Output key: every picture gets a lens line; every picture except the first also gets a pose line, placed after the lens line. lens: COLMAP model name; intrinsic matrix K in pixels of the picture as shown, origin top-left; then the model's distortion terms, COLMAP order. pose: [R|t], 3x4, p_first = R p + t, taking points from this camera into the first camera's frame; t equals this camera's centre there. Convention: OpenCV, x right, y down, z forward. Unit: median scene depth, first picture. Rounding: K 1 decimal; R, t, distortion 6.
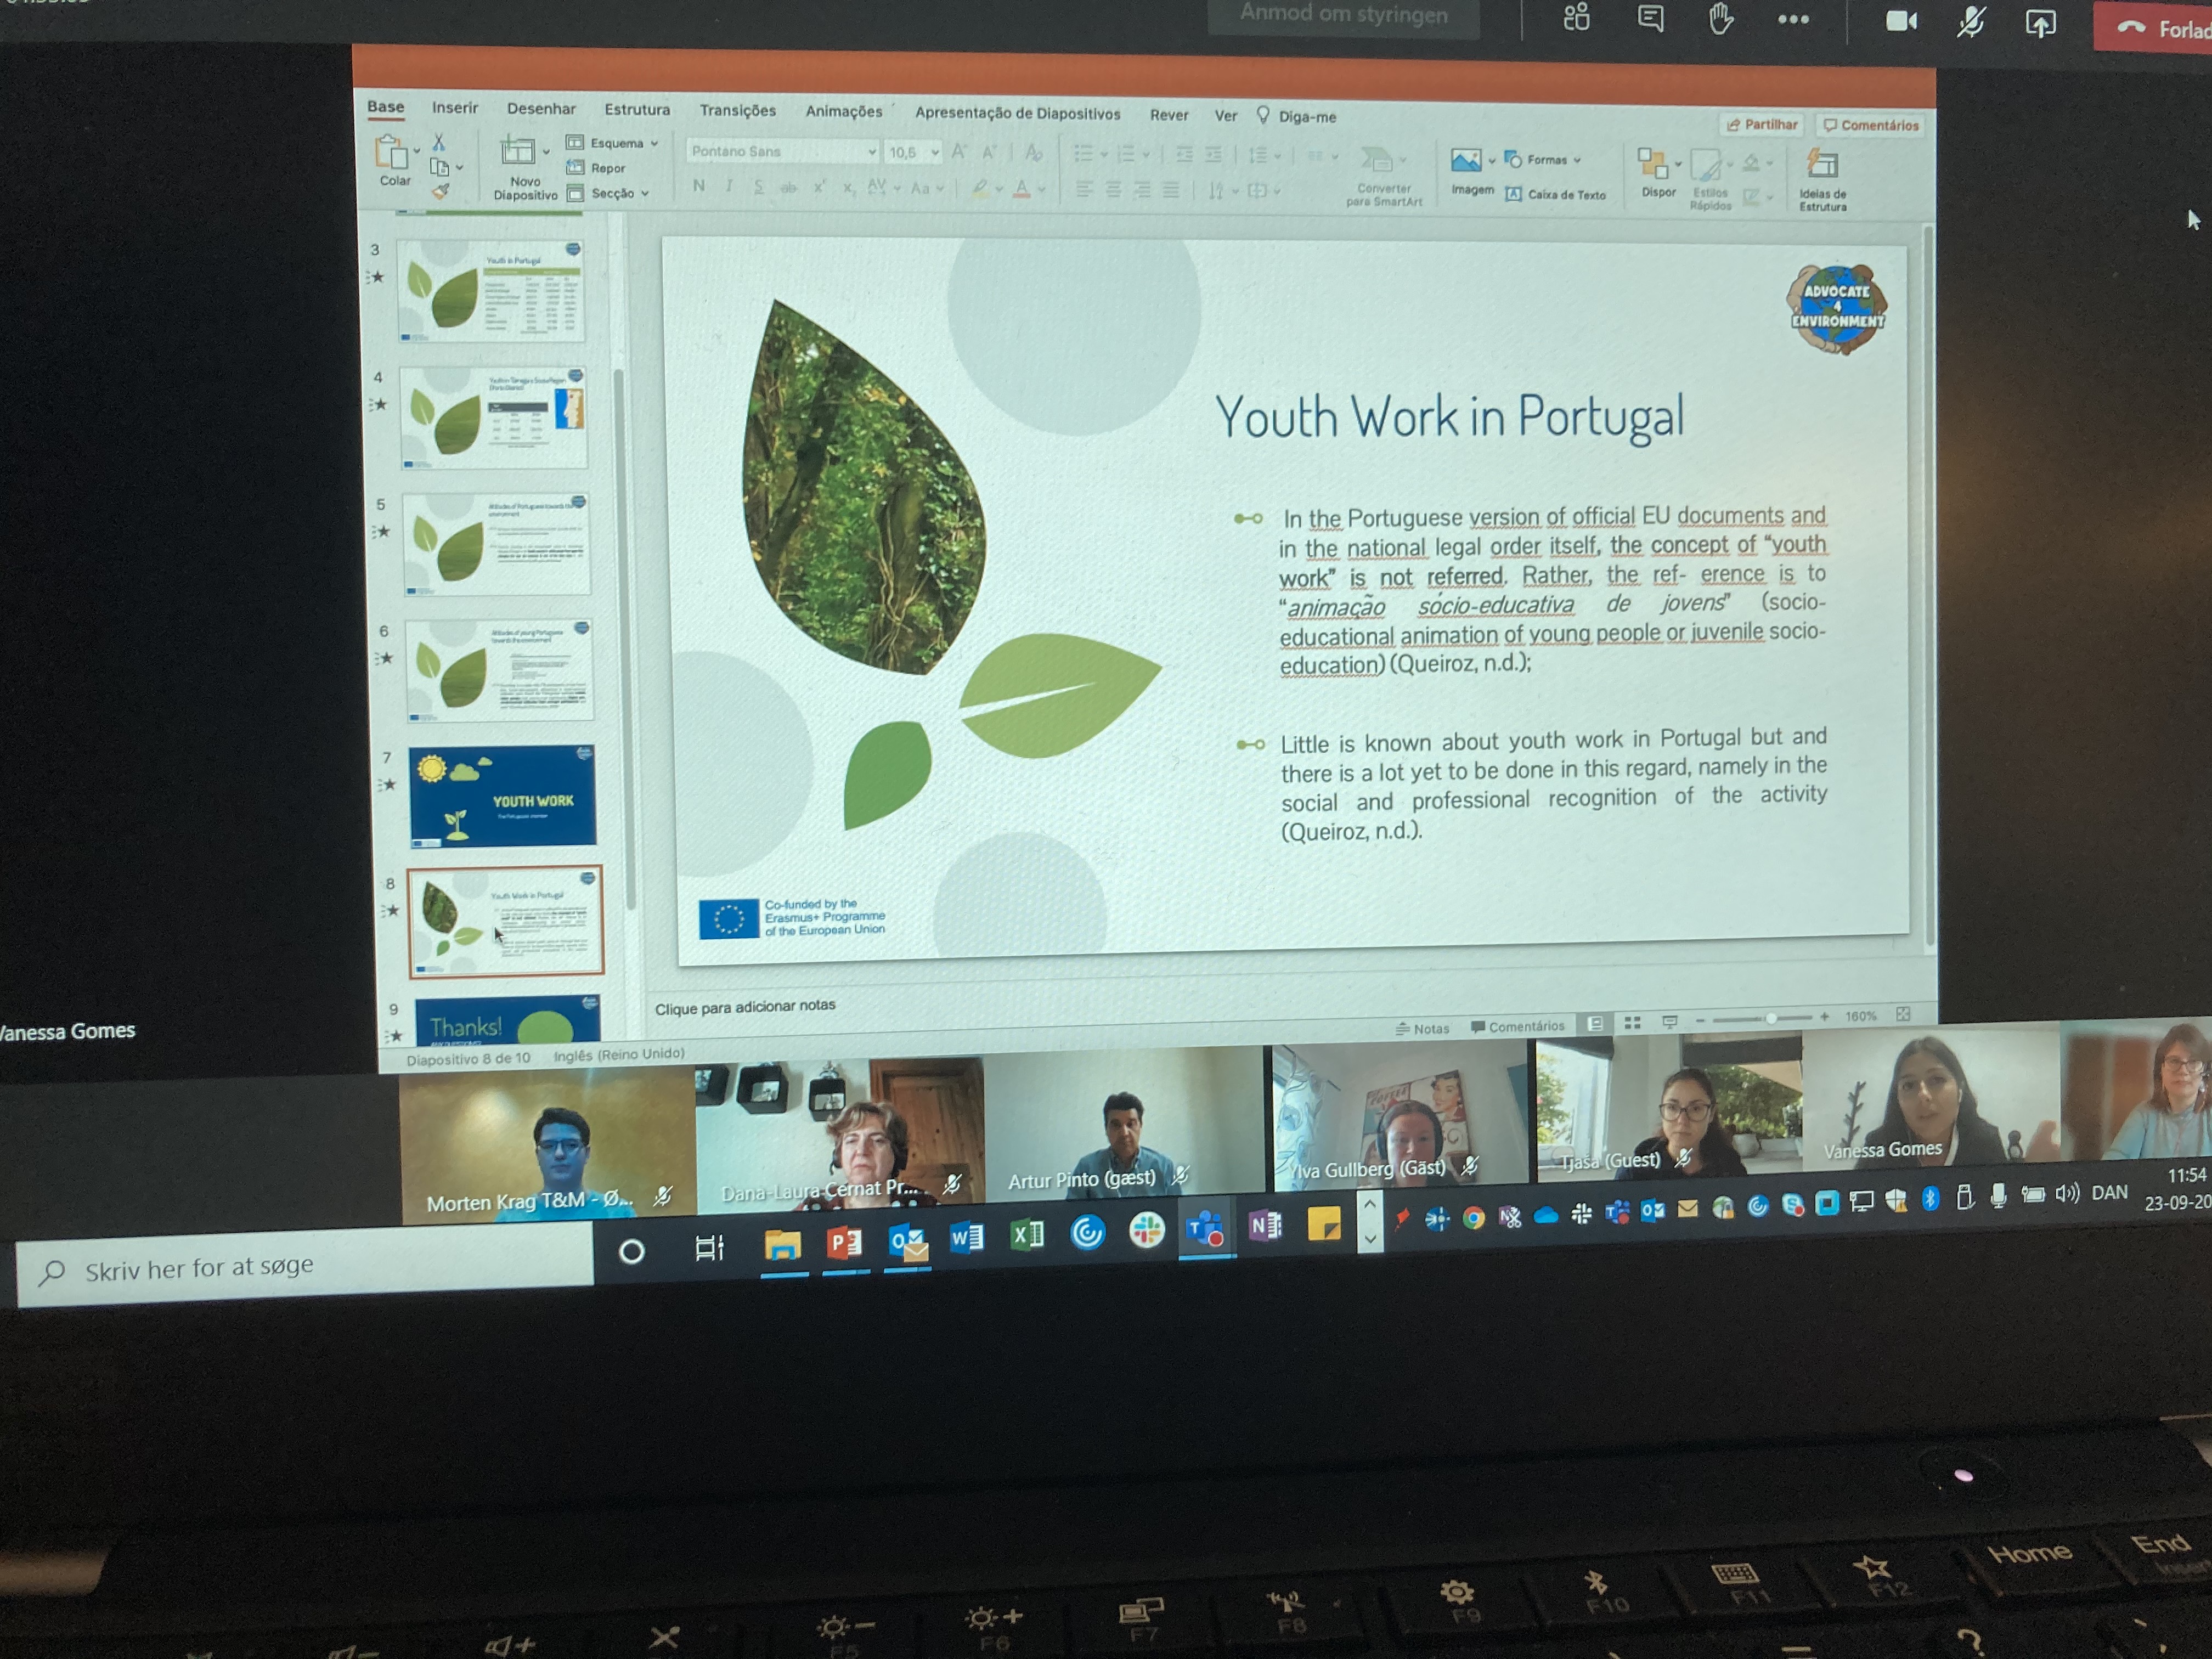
lens RADIAL K [[1812.1, 0, 1099.1], [0, 1812.1, 823.7], [0, 0, 1]] dist [-0.015008, 0.009855]
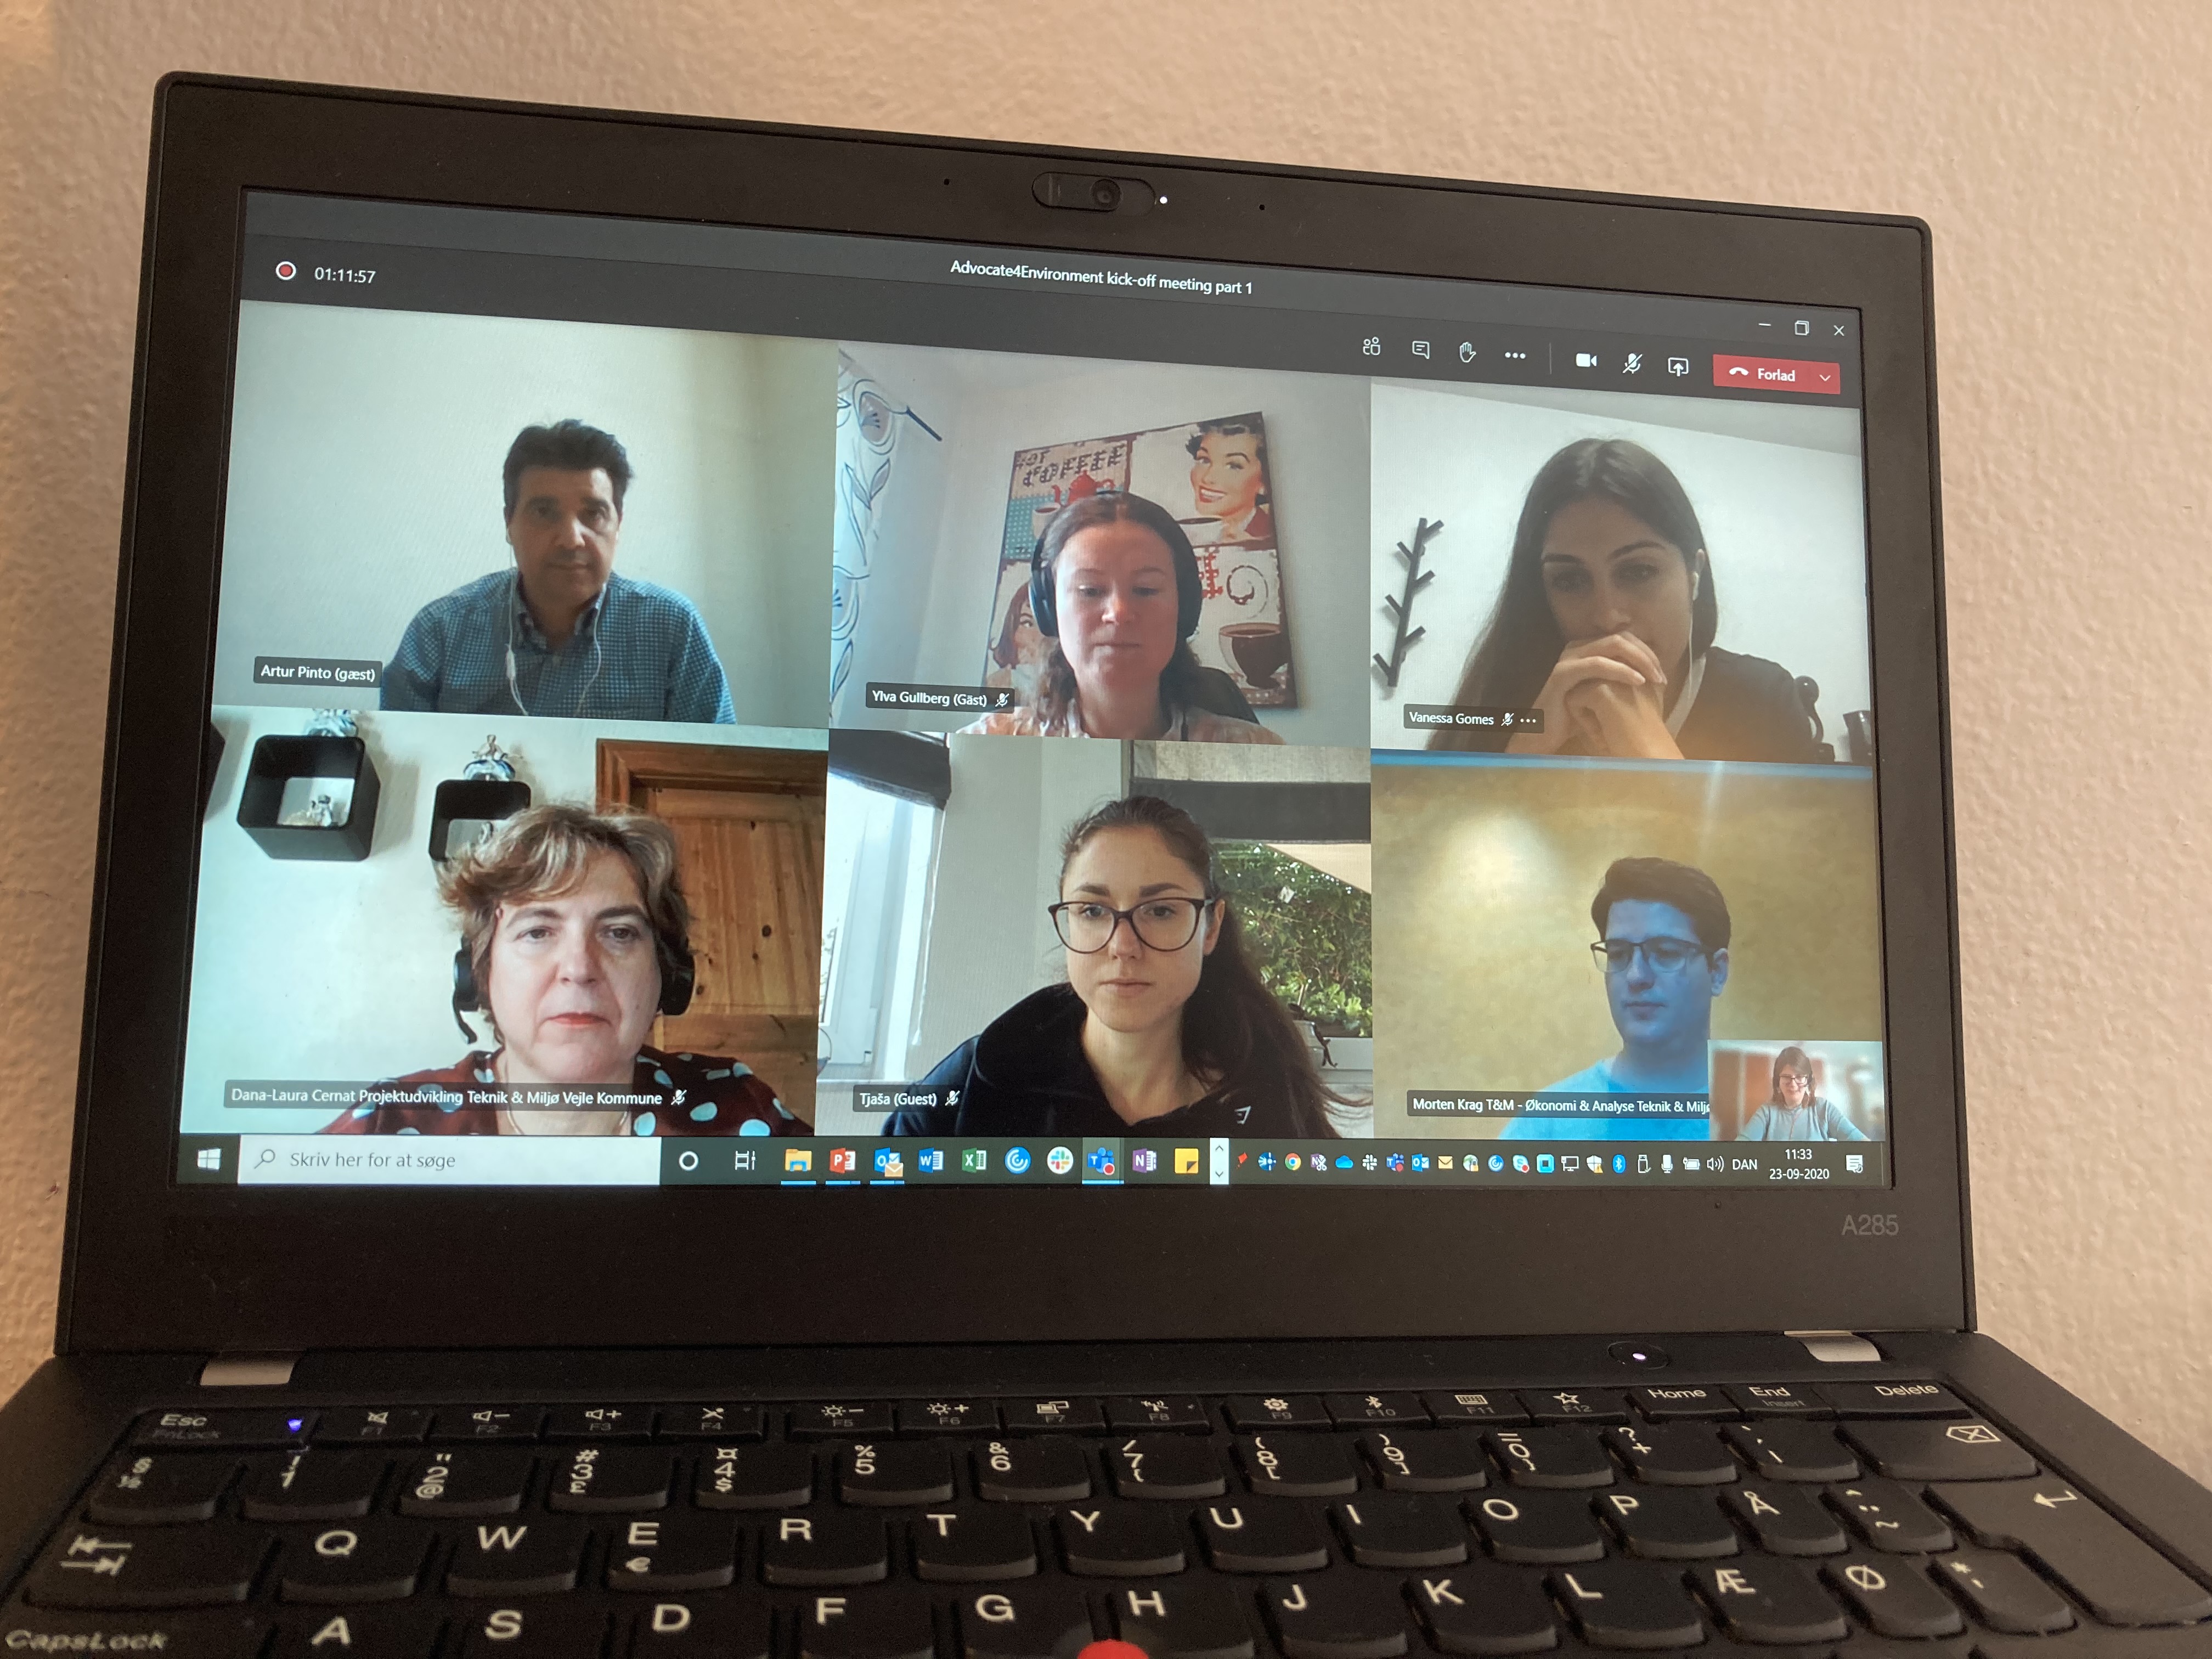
lens RADIAL K [[1812.1, 0, 1109.2], [0, 1812.1, 833.6], [0, 0, 1]] dist [-0.015008, 0.009855]
pose [[0.996837, 0.034085, 0.071790, -0.043367], [-0.023554, 0.989482, -0.142726, 0.169892], [-0.075900, 0.140584, 0.987155, -0.402851]]
